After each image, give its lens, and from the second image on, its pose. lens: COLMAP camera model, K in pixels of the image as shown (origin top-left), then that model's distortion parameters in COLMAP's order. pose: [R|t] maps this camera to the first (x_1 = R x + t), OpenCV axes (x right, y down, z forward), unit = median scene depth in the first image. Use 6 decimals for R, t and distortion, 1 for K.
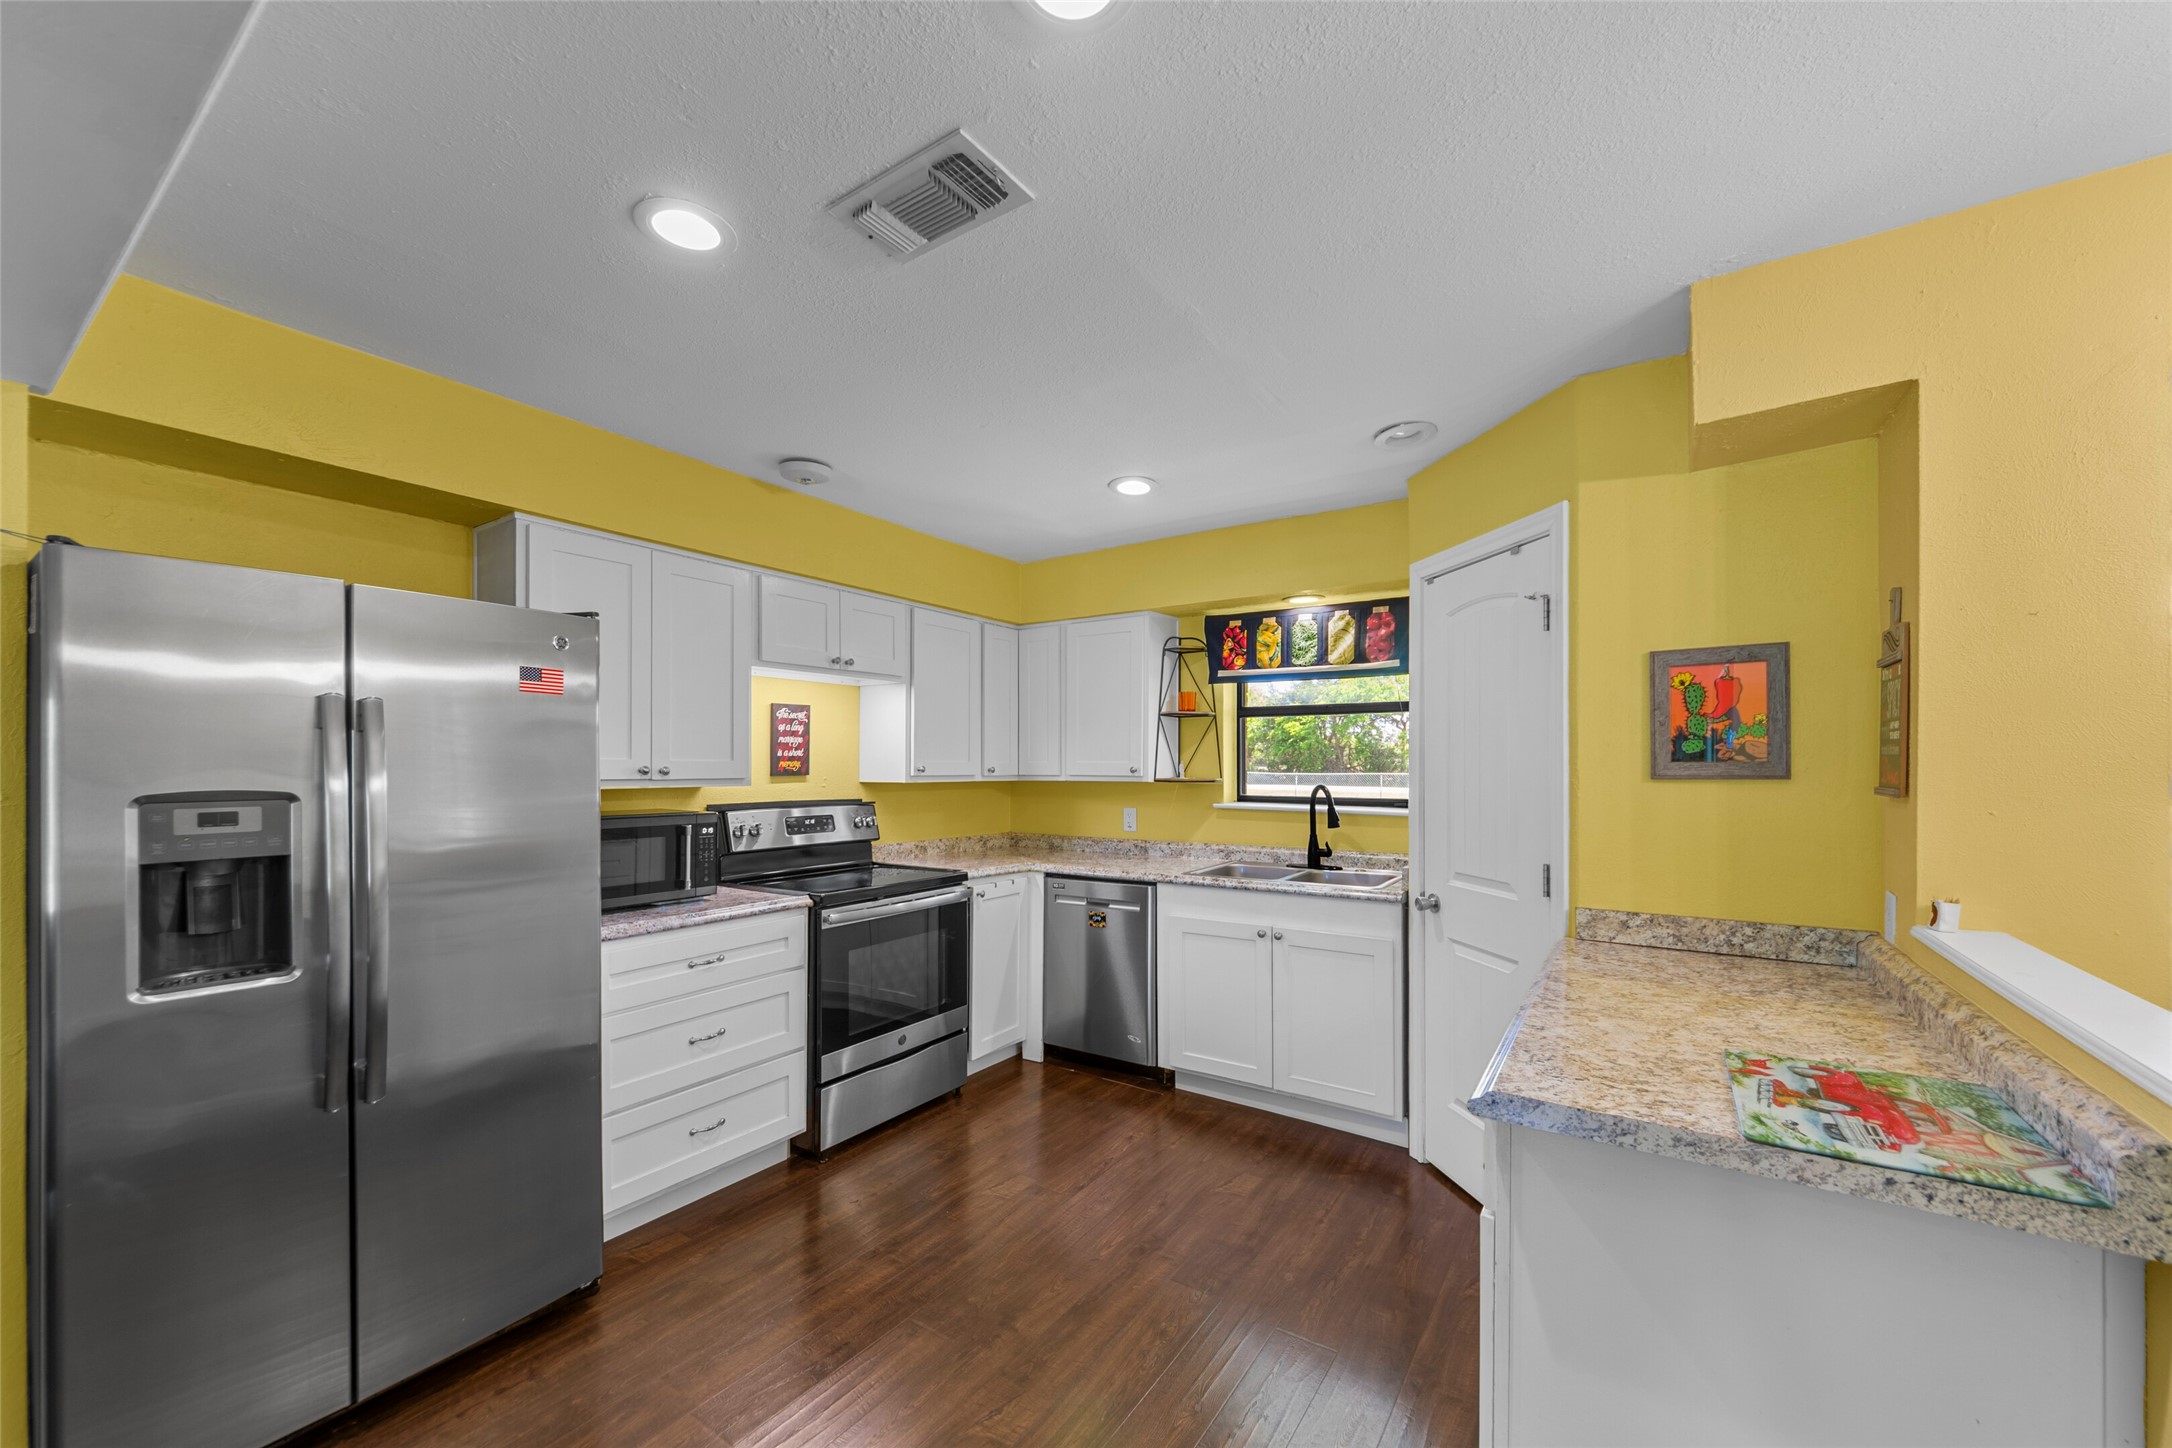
lens RADIAL K [[781.0, 0, 1103.5], [0, 781.0, 770.8], [0, 0, 1]] dist [-0.006162, 0.000164]
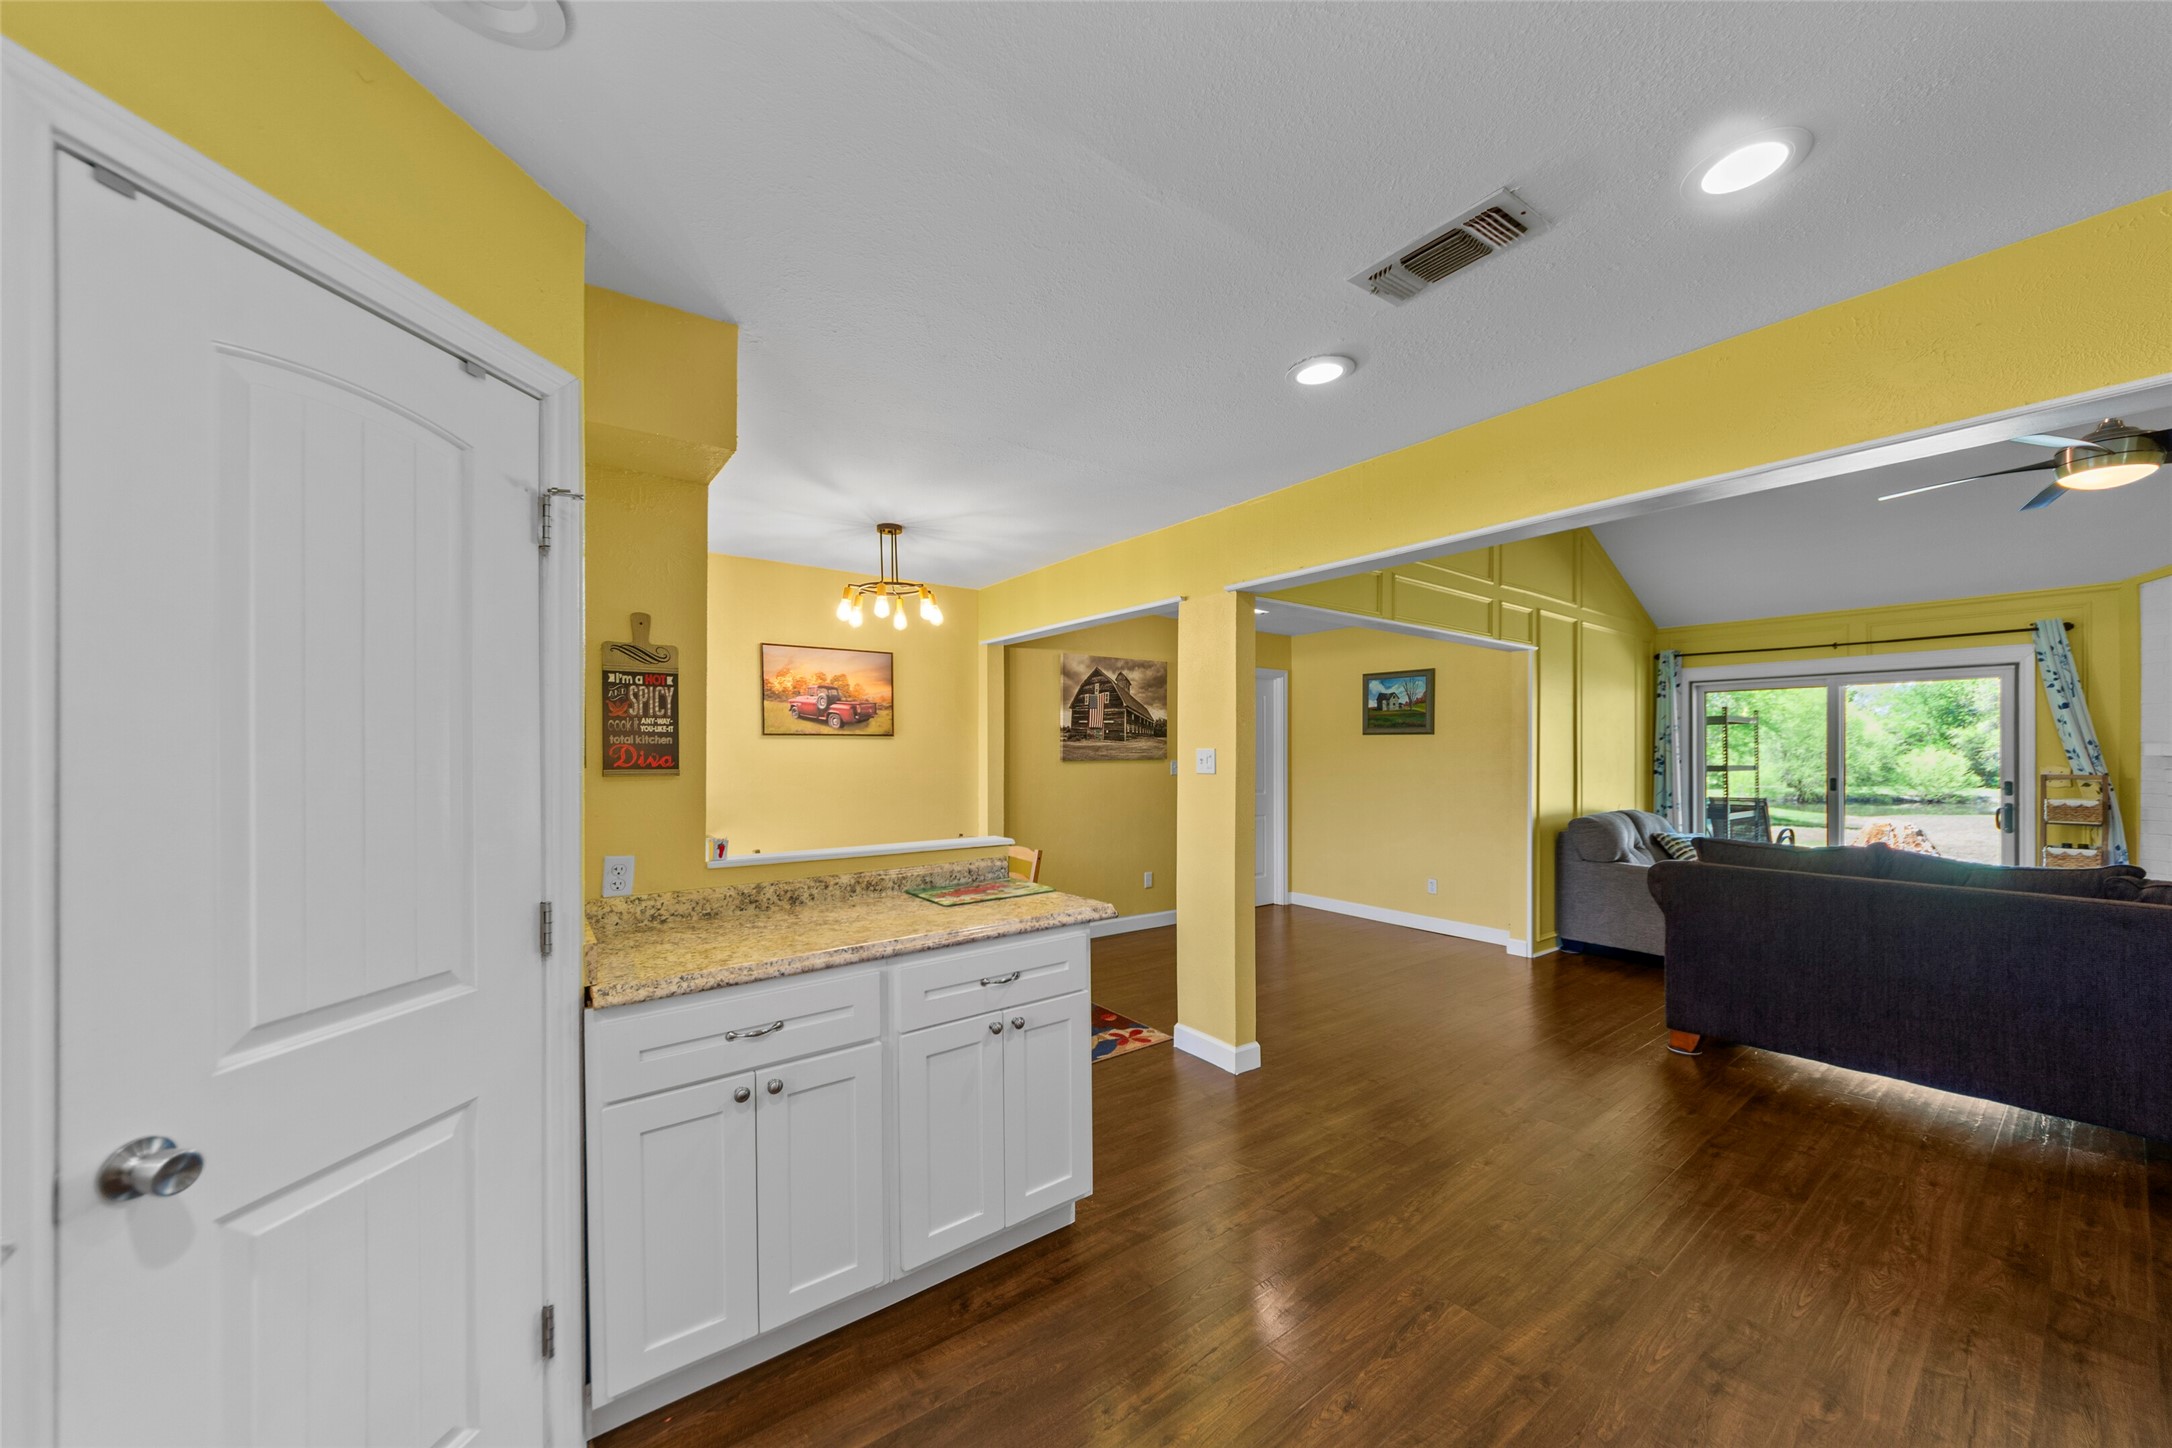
lens RADIAL K [[781.0, 0, 1085.3], [0, 781.0, 744.8], [0, 0, 1]] dist [-0.006162, 0.000164]
pose [[-0.937343, 0.005343, 0.348367, -0.054399], [0.005360, 0.999985, -0.000917, -0.005757], [-0.348367, 0.001008, -0.937358, 0.954508]]
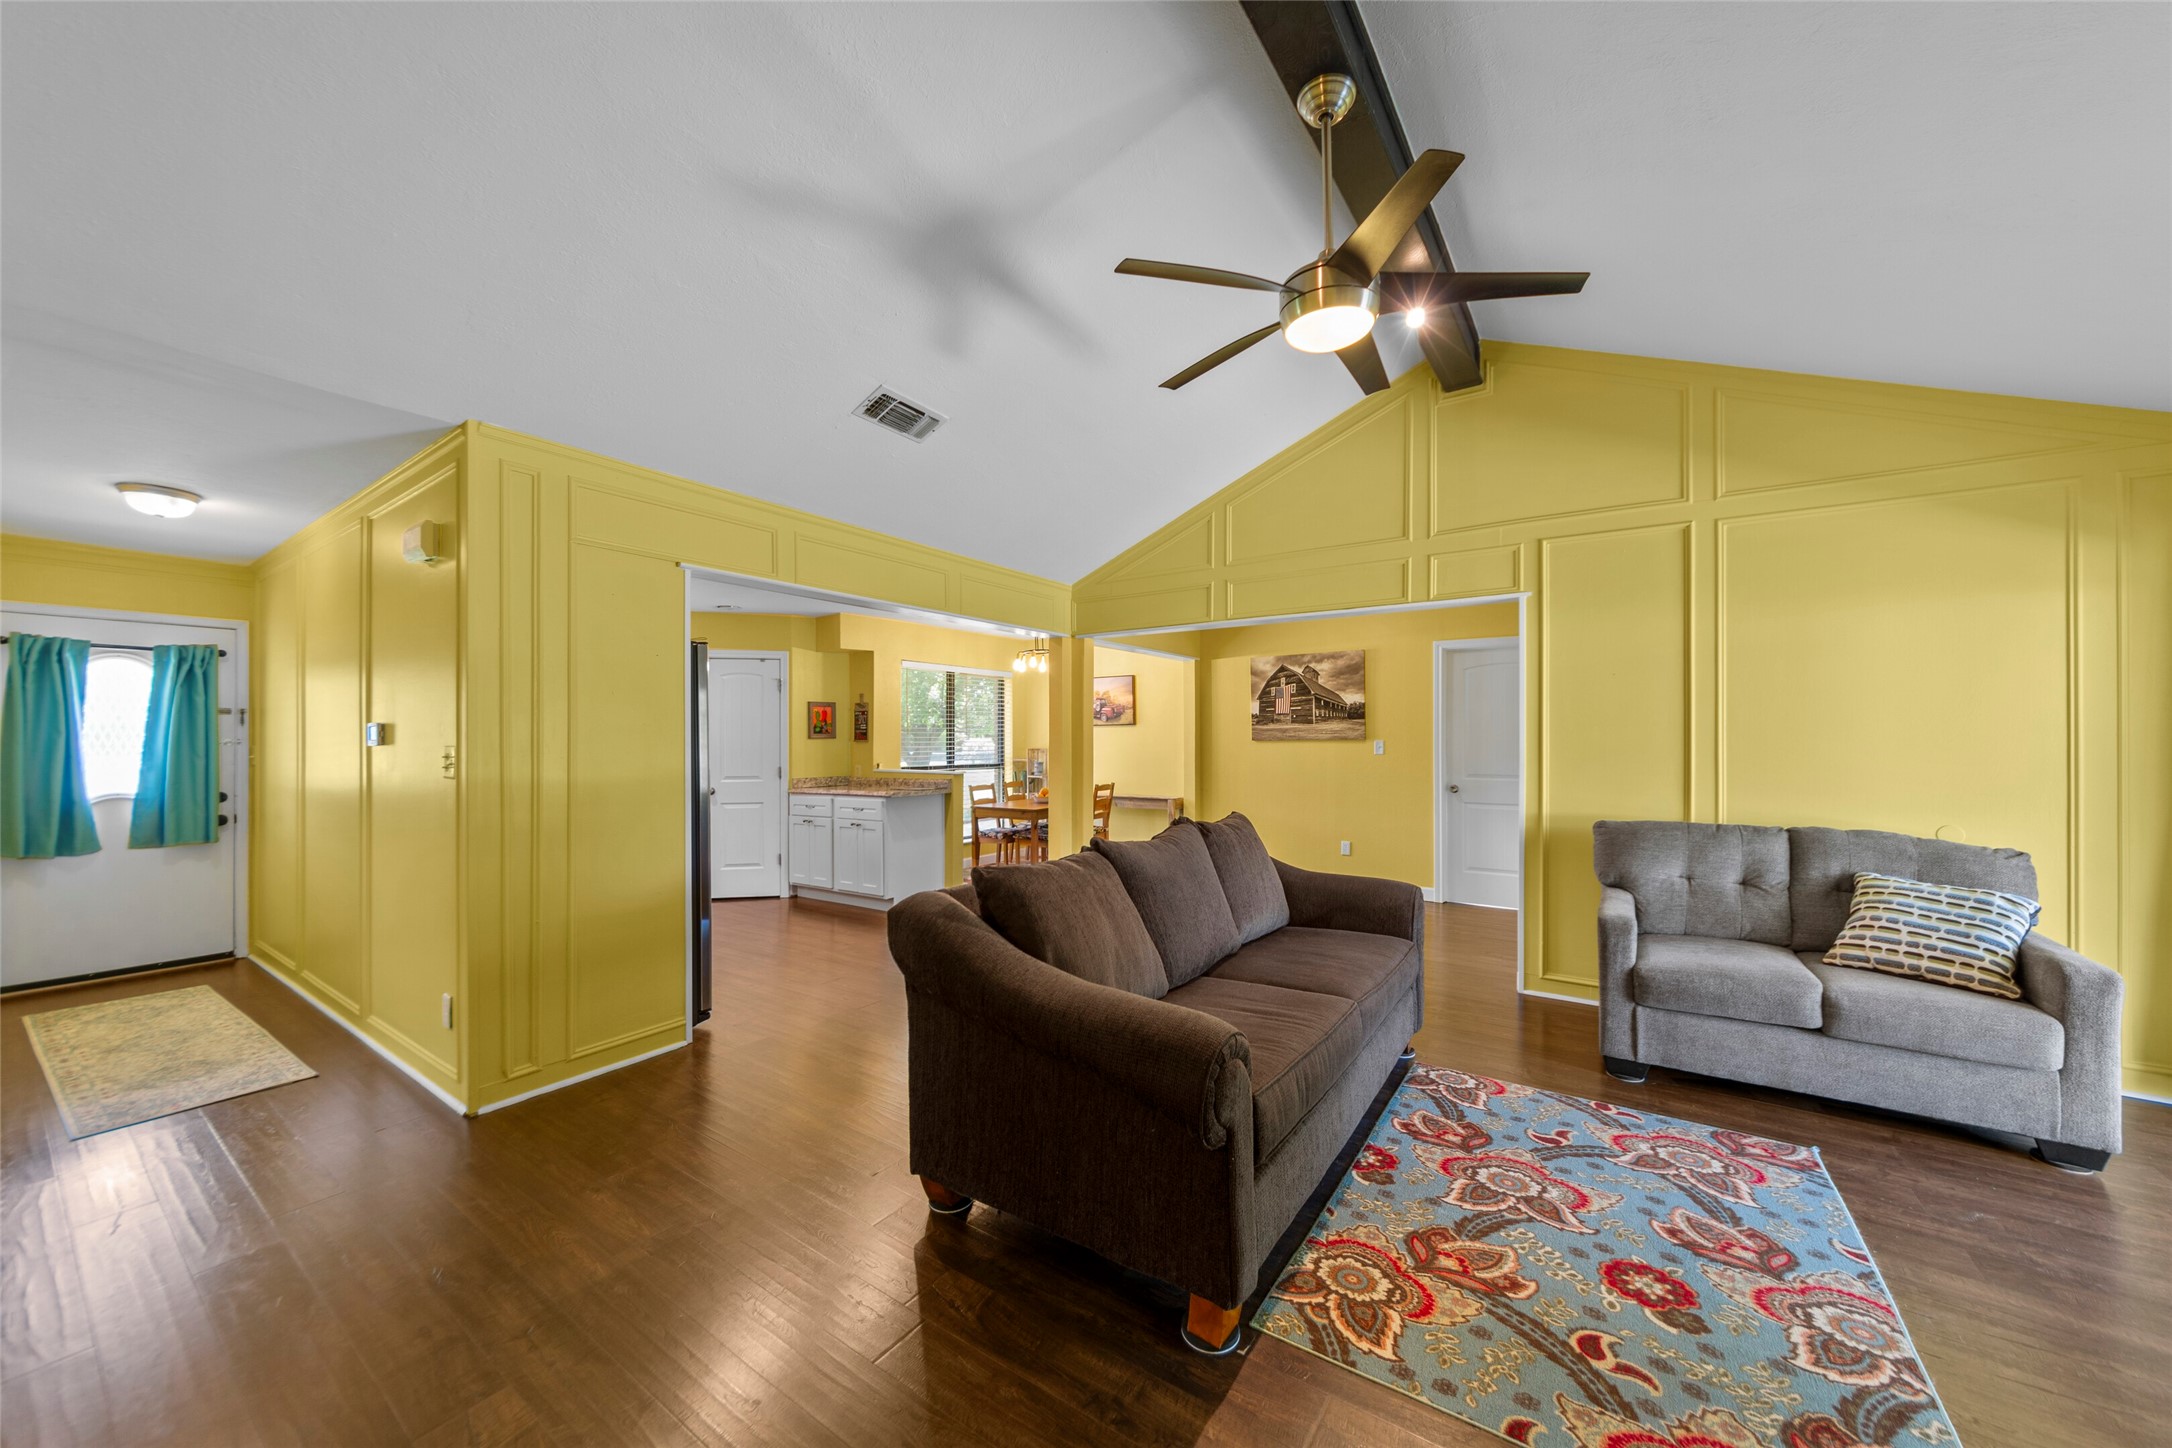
lens RADIAL K [[781.0, 0, 1079.0], [0, 781.0, 733.5], [0, 0, 1]] dist [-0.006162, 0.000164]
pose [[0.040413, 0.010111, 0.999132, -1.598006], [0.012596, 0.999864, -0.010628, 0.023913], [-0.999104, 0.013015, 0.040280, -0.192029]]
